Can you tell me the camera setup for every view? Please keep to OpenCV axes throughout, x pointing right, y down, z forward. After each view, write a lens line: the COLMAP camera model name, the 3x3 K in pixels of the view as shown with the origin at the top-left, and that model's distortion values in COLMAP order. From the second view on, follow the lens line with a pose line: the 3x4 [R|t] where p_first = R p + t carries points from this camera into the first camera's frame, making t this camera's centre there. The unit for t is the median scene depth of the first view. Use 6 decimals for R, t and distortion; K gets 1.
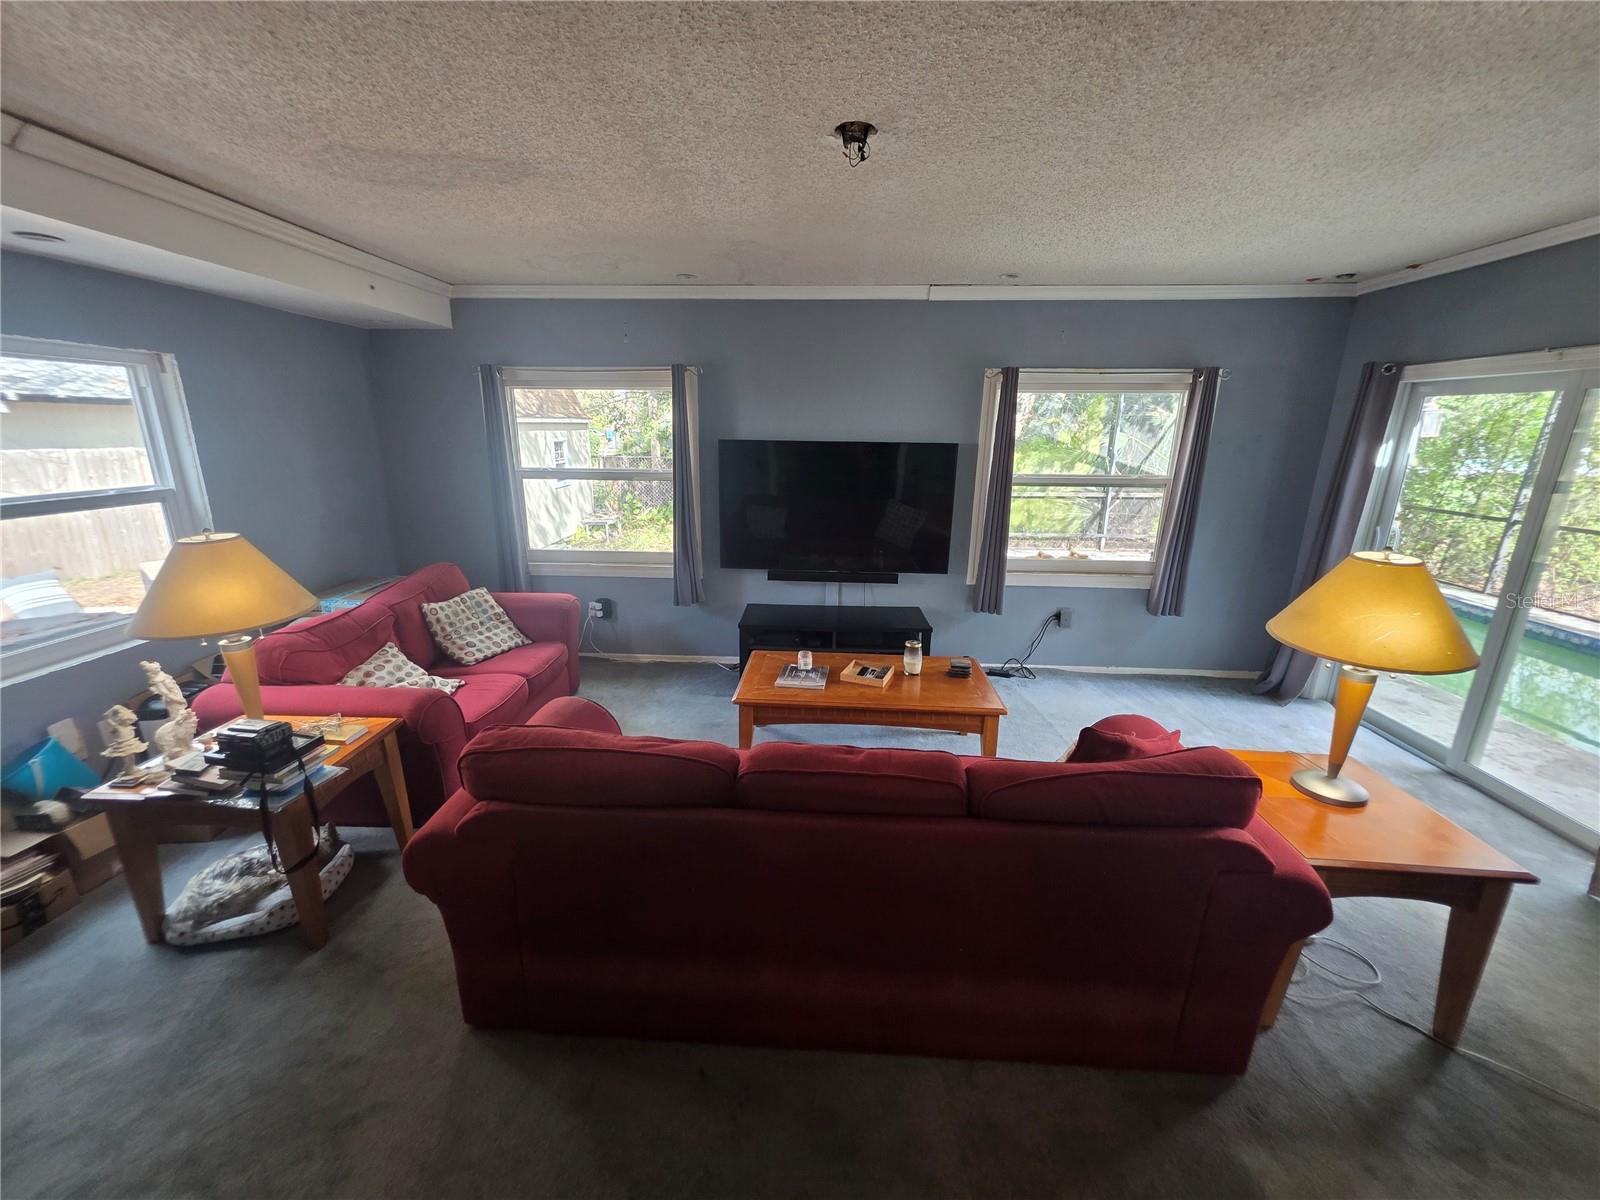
lens RADIAL K [[635.1, 0, 793.7], [0, 635.1, 599.7], [0, 0, 1]] dist [0.001038, -0.000138]
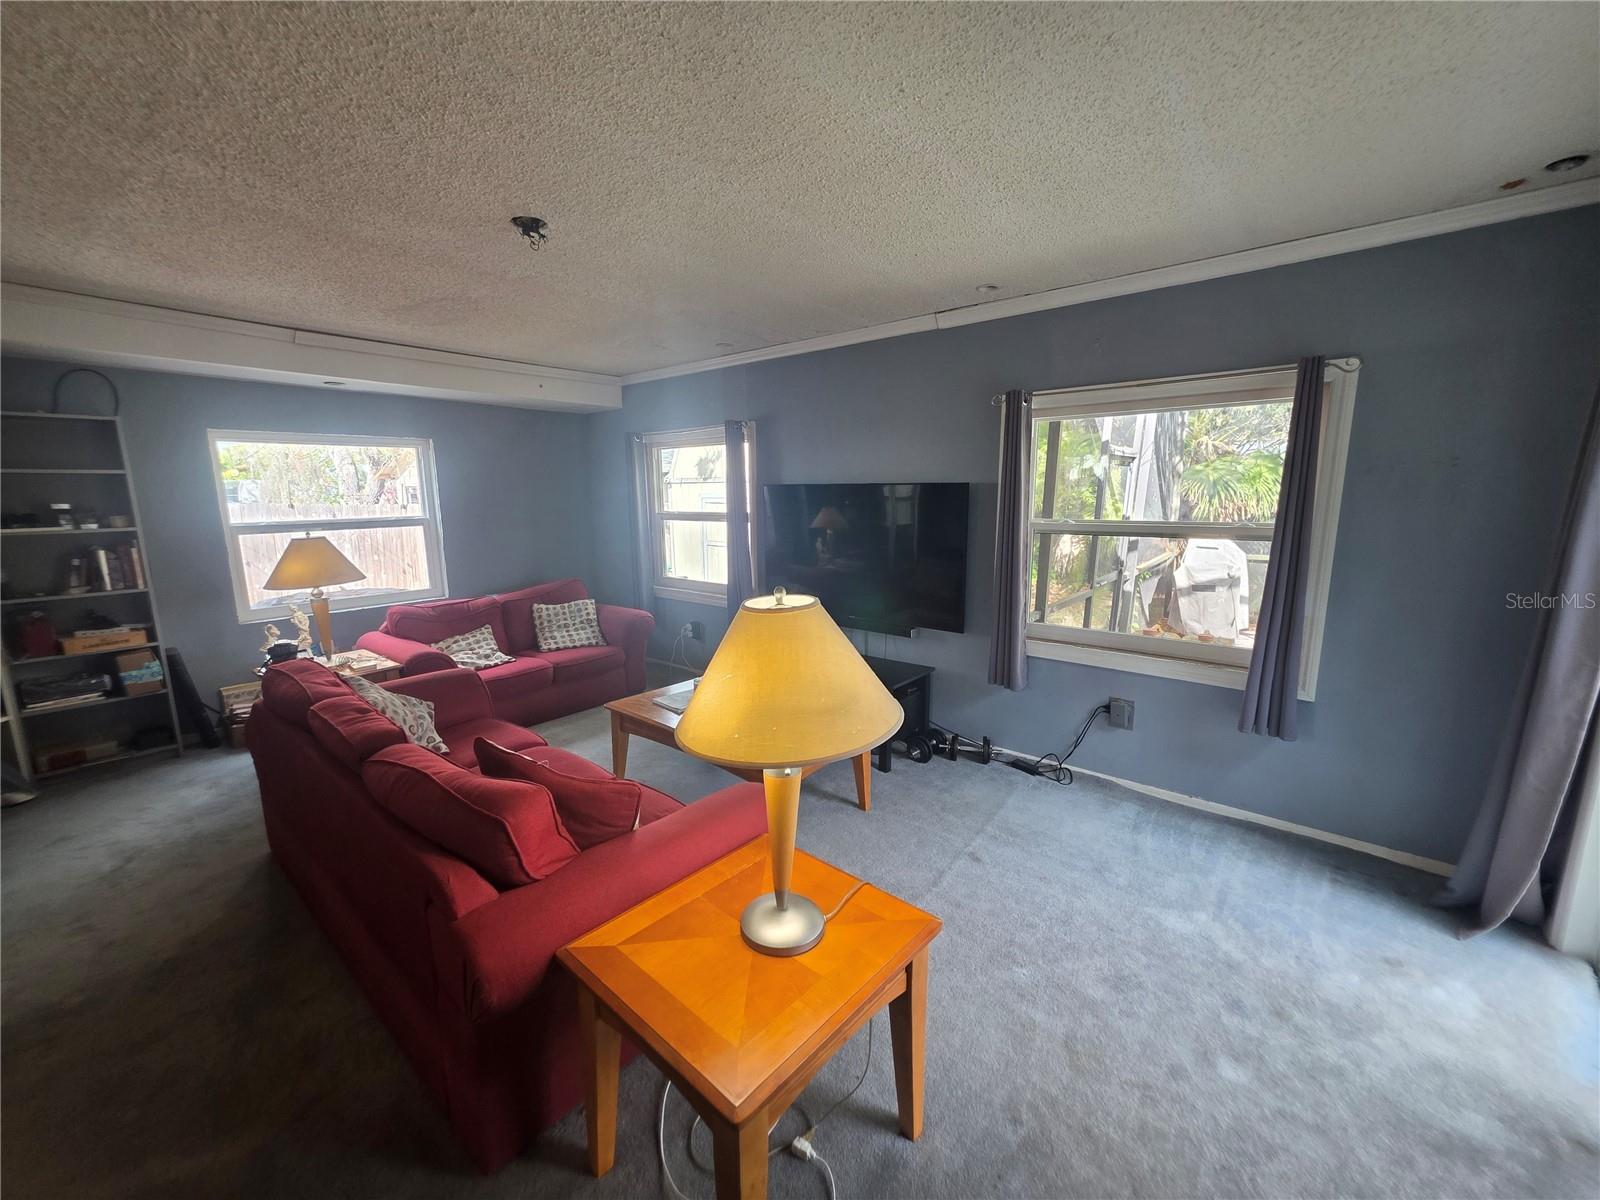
lens RADIAL K [[635.1, 0, 793.7], [0, 635.1, 599.7], [0, 0, 1]] dist [0.001038, -0.000138]
pose [[0.798798, 0.085493, -0.595493, 0.614642], [-0.139512, 0.989192, -0.045127, -0.016545], [0.585199, 0.119126, 0.802092, 0.190183]]
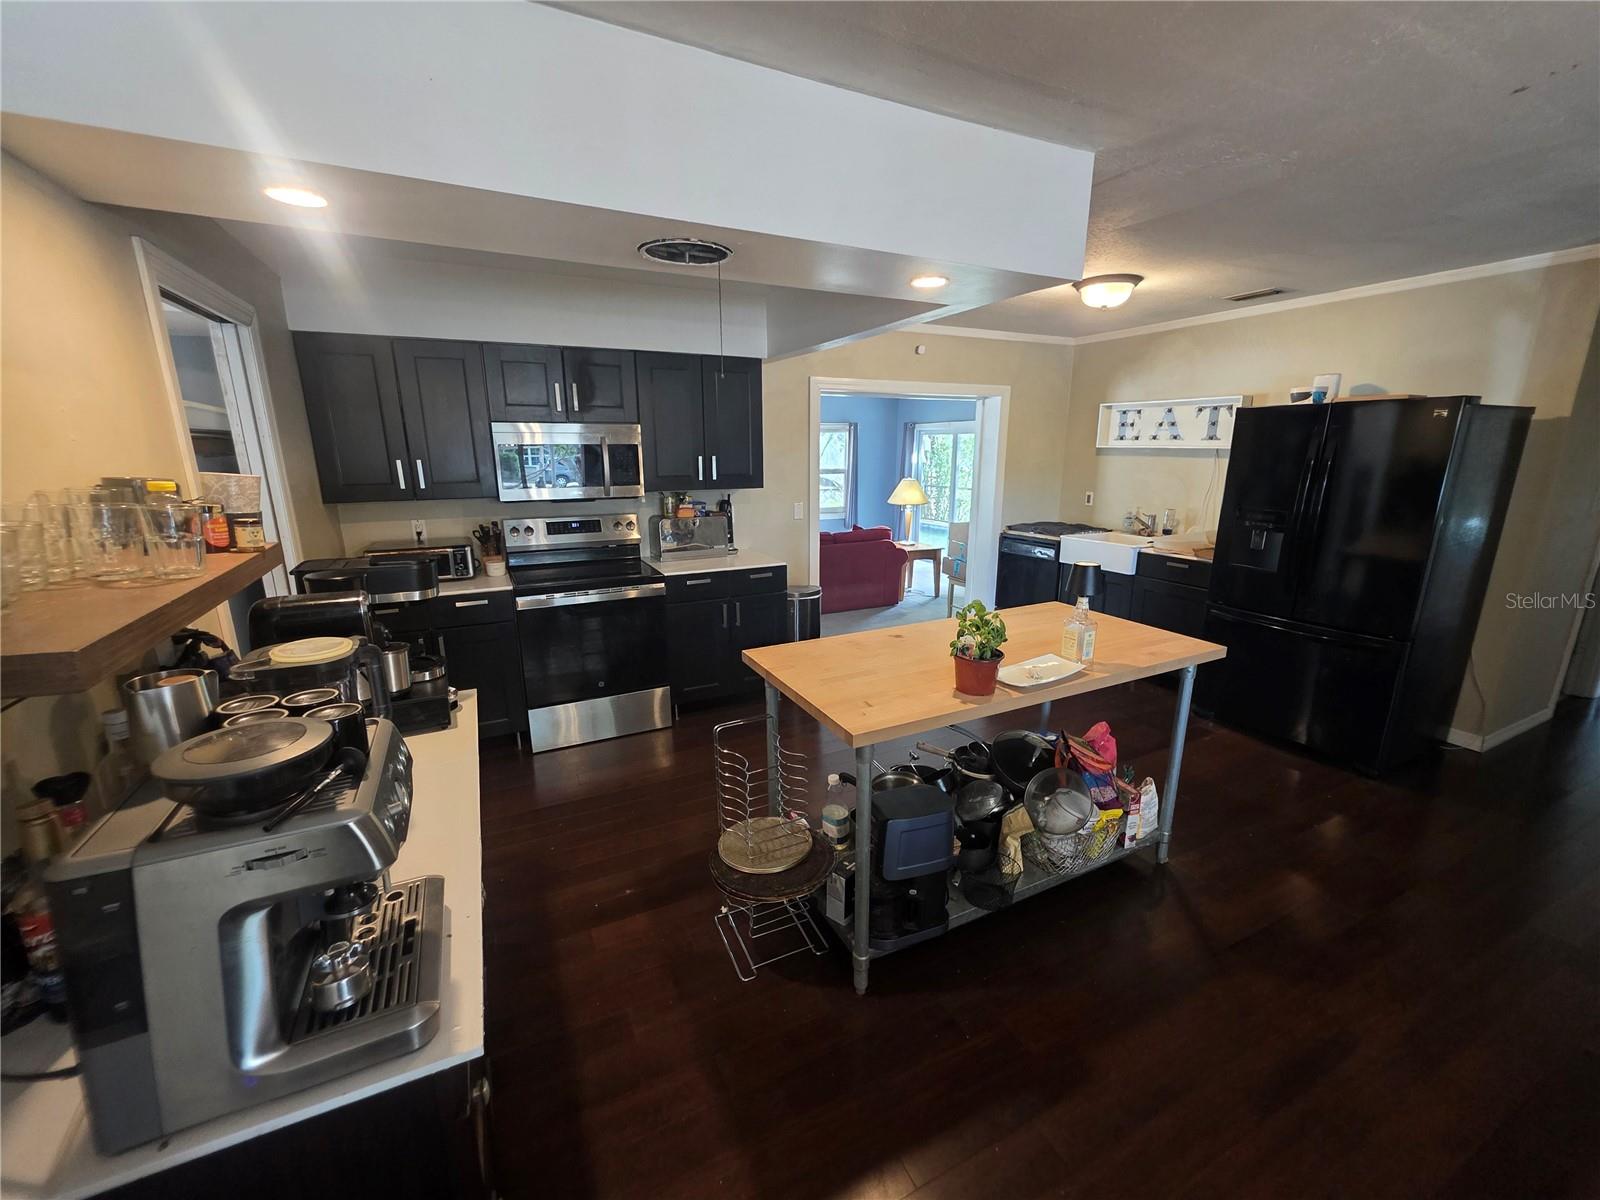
lens RADIAL K [[635.1, 0, 793.7], [0, 635.1, 599.7], [0, 0, 1]] dist [0.001038, -0.000138]
pose [[0.872629, -0.133859, 0.469681, -0.761056], [0.144371, 0.989428, 0.013759, 0.230280], [-0.466557, 0.055802, 0.882729, -0.973829]]
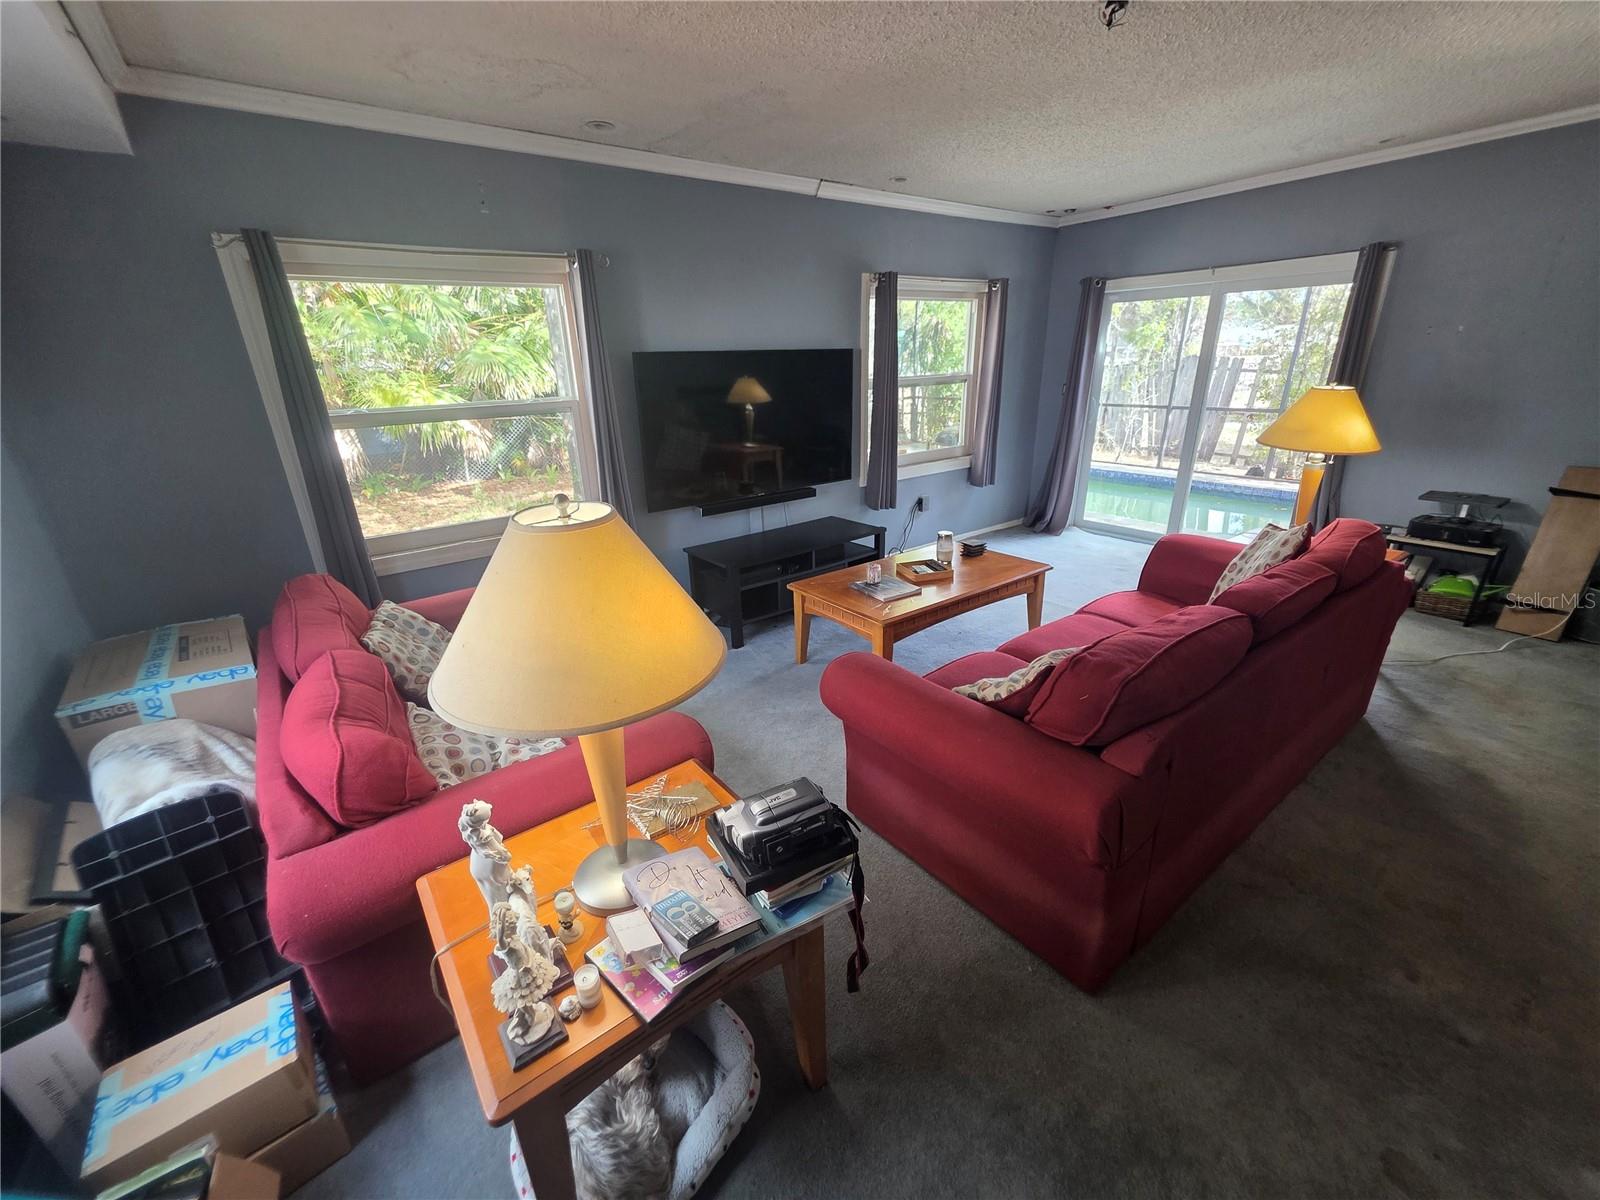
lens RADIAL K [[635.1, 0, 793.7], [0, 635.1, 599.7], [0, 0, 1]] dist [0.001038, -0.000138]
pose [[0.771198, -0.258924, 0.581560, -0.534505], [0.203638, 0.965885, 0.159994, -0.038327], [-0.603146, -0.004960, 0.797615, 0.241699]]
